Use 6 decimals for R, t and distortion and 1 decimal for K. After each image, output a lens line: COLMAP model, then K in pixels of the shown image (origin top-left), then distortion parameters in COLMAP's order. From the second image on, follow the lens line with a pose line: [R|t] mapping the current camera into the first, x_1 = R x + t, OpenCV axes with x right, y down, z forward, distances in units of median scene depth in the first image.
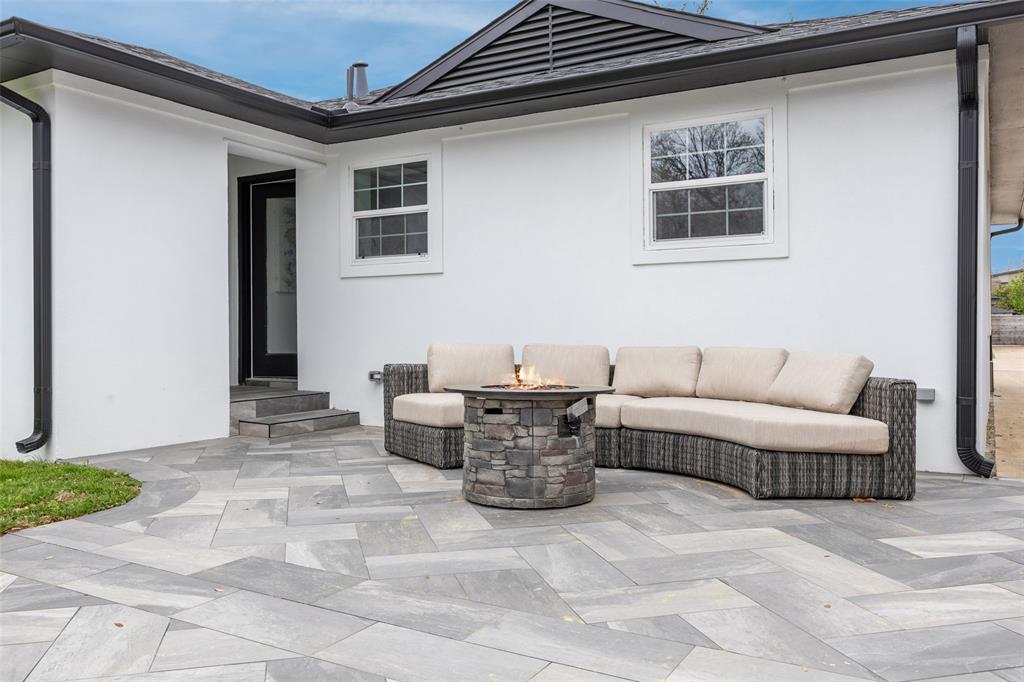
lens RADIAL K [[818.8, 0, 512.0], [0, 818.8, 341.0], [0, 0, 1]] dist [-0.045237, -0.000938]
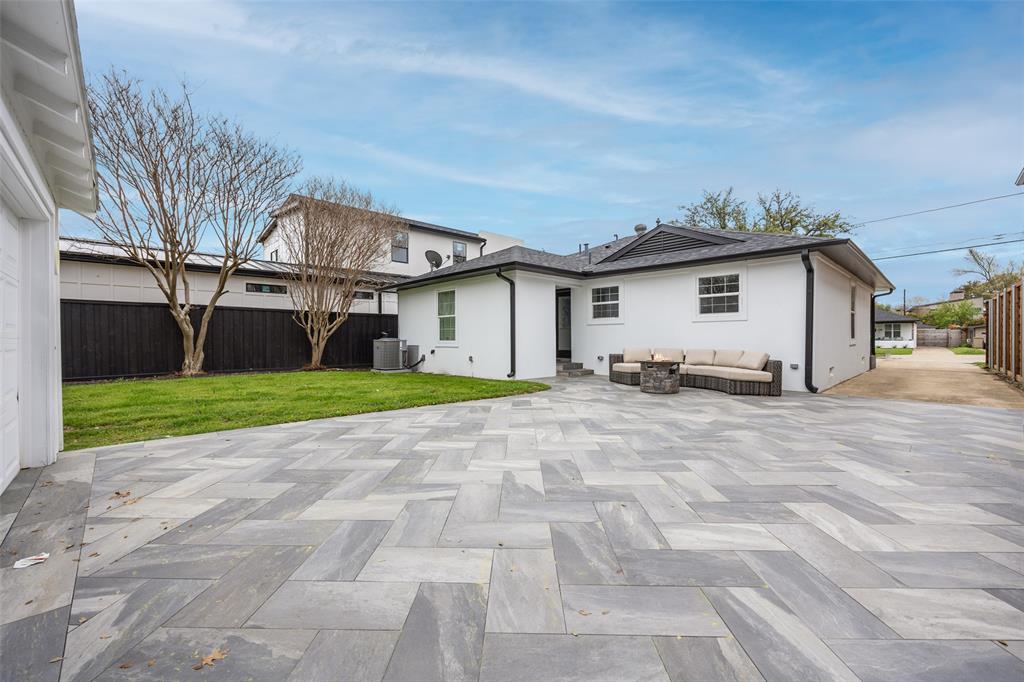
lens RADIAL K [[410.8, 0, 515.6], [0, 410.8, 338.9], [0, 0, 1]] dist [-0.010751, 0.000099]
pose [[0.964455, 0.001927, -0.264241, -0.089571], [-0.003950, 0.999967, -0.007125, -0.019445], [0.264219, 0.007915, 0.964430, -0.708797]]
